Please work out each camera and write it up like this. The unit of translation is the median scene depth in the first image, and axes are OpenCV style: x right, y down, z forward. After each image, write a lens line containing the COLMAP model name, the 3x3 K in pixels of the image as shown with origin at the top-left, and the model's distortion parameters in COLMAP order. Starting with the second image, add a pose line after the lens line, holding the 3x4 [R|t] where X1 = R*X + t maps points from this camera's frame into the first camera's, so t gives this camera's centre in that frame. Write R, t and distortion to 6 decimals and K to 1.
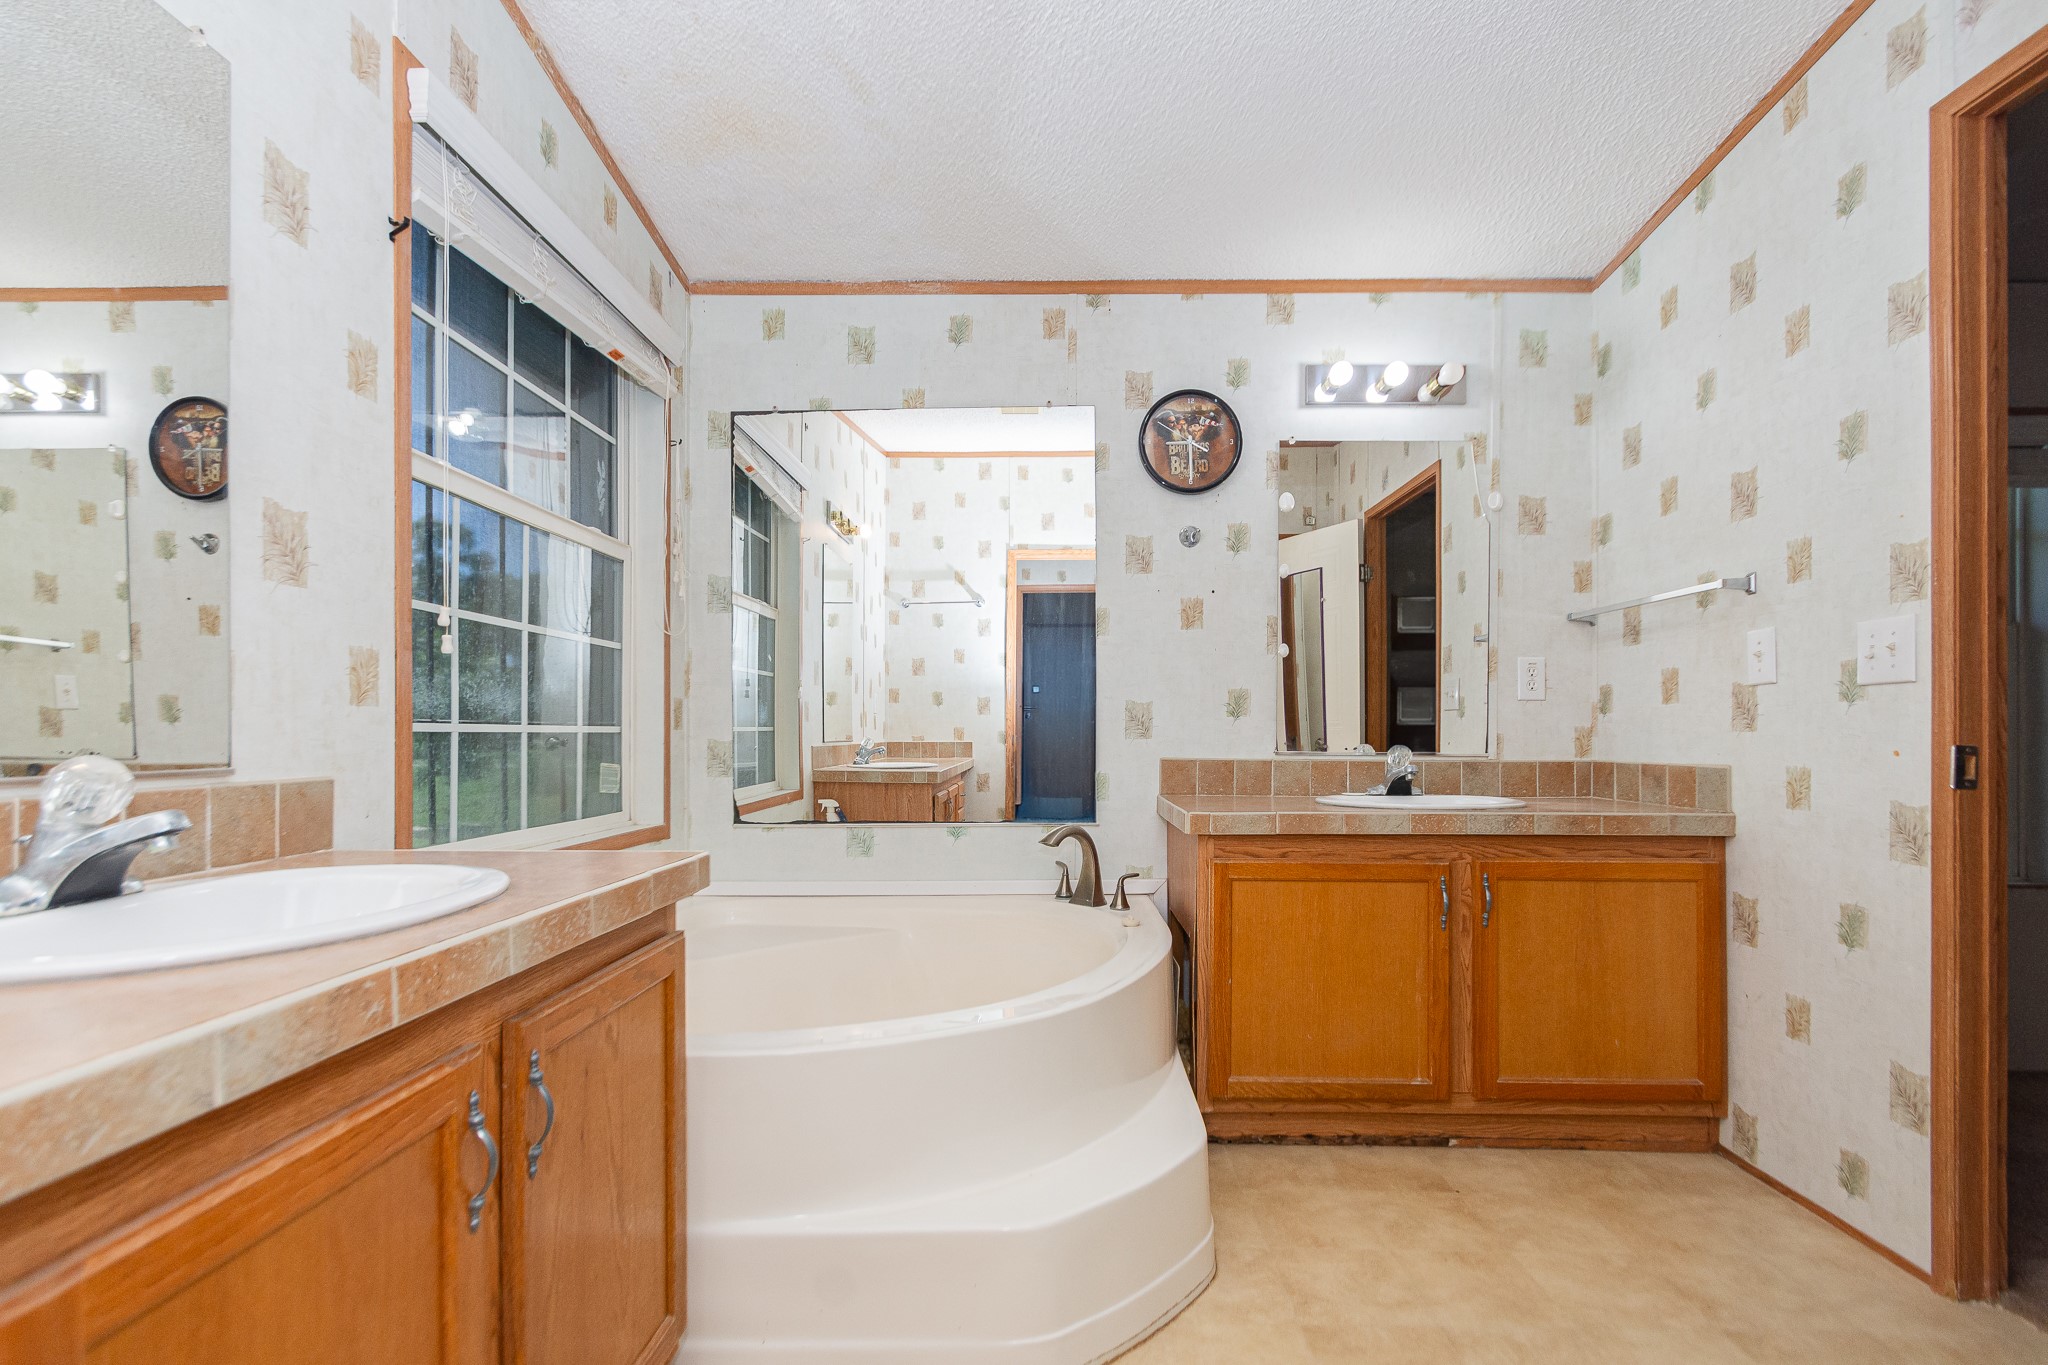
lens RADIAL K [[969.5, 0, 1018.8], [0, 969.5, 692.0], [0, 0, 1]] dist [-0.002504, -0.001560]
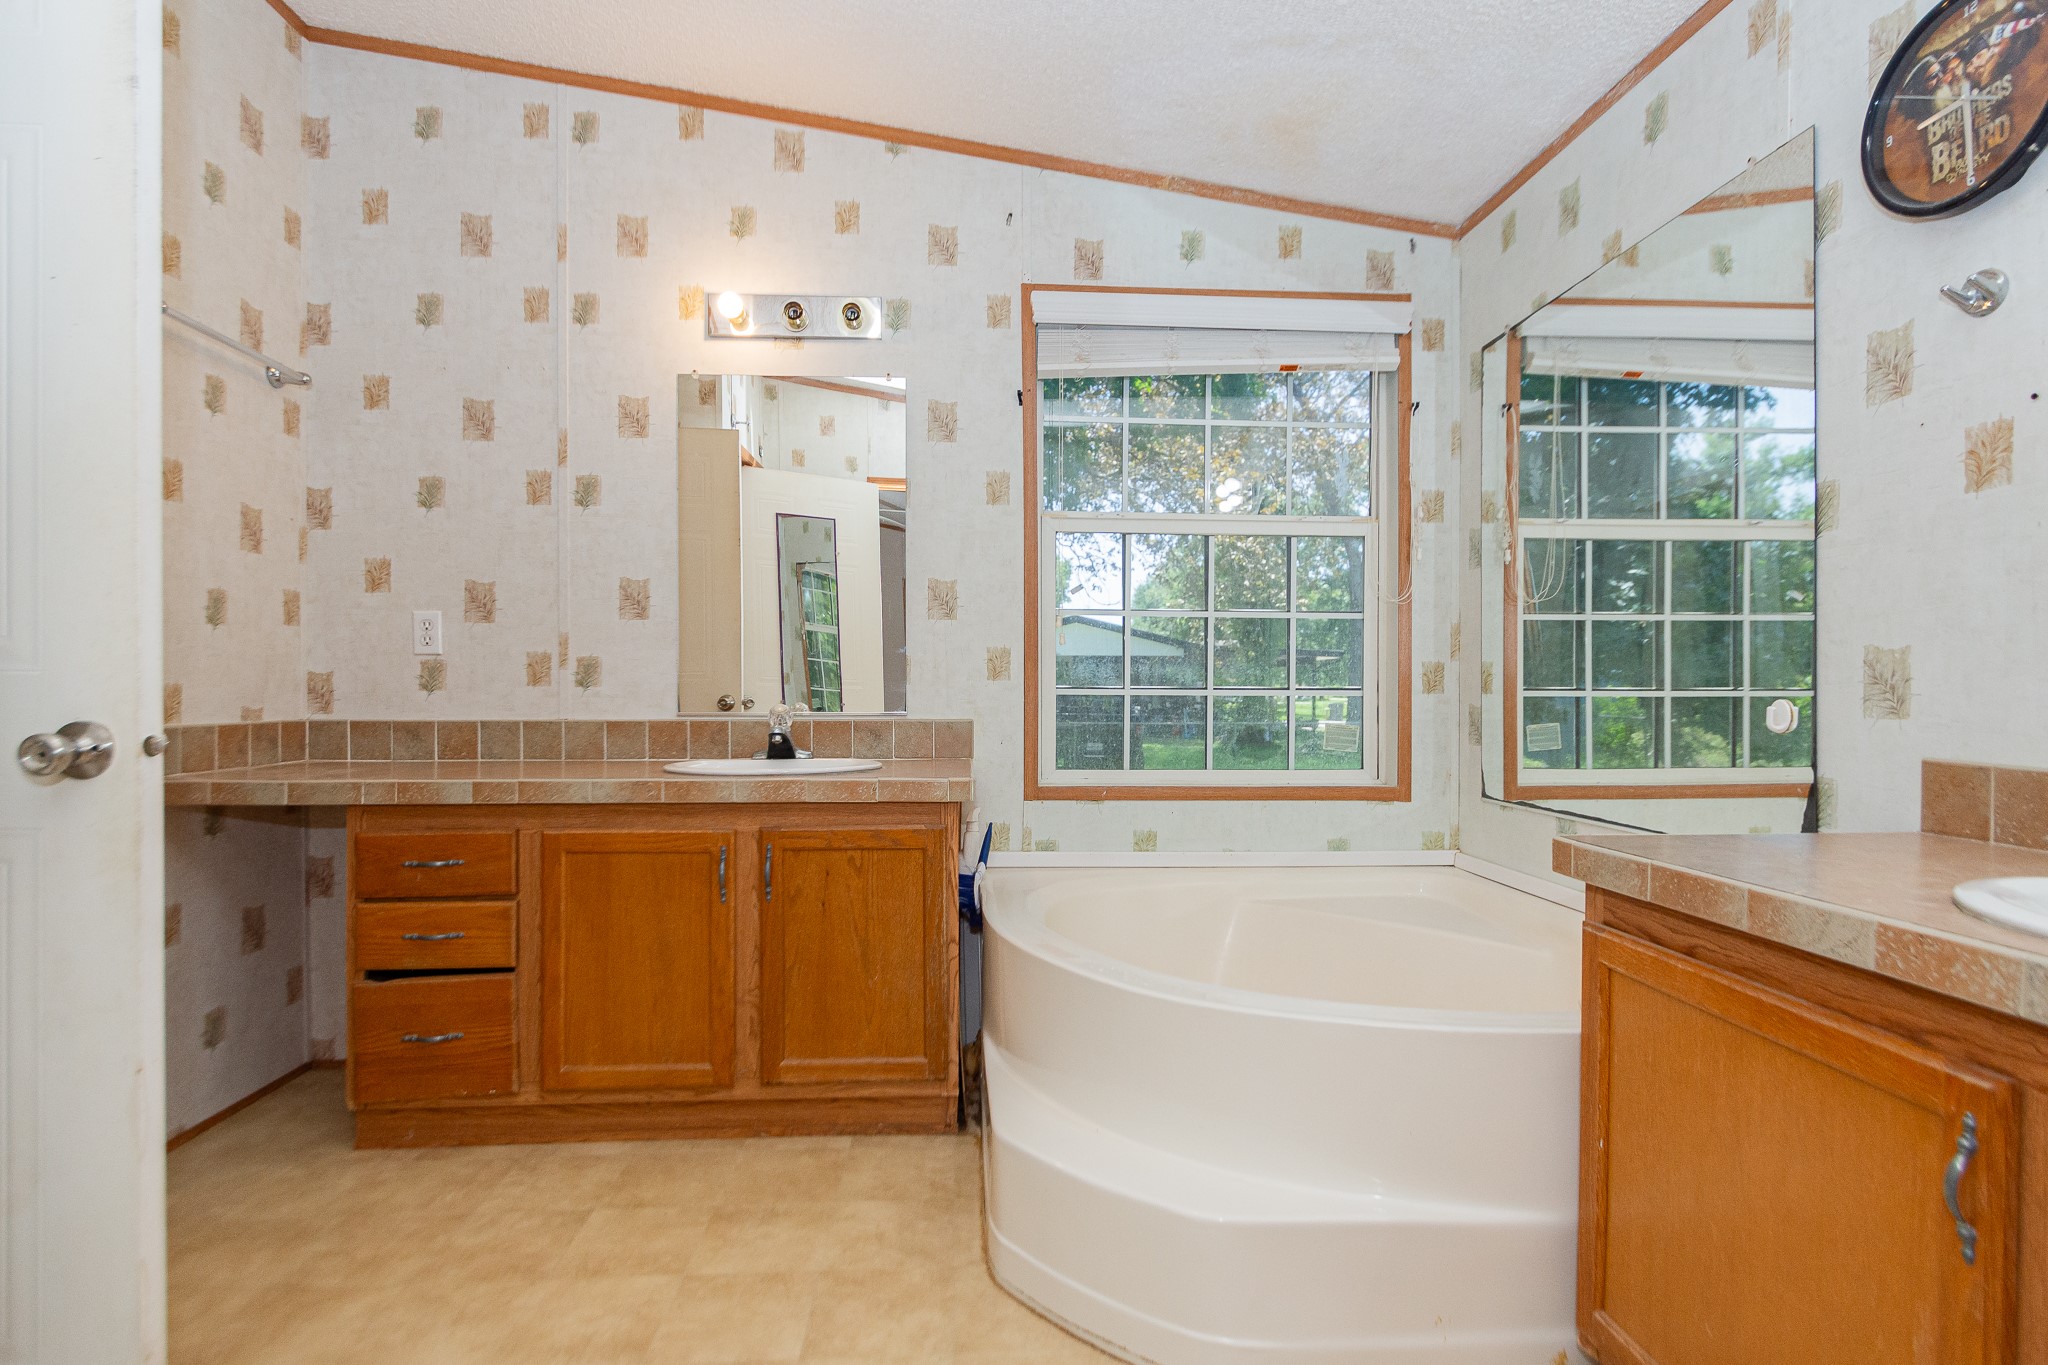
lens RADIAL K [[969.5, 0, 1018.8], [0, 969.5, 692.0], [0, 0, 1]] dist [-0.002504, -0.001560]
pose [[0.082341, 0.000458, -0.996604, 0.608489], [0.034062, 0.999414, 0.003273, 0.016159], [0.996022, -0.034216, 0.082277, 0.488246]]
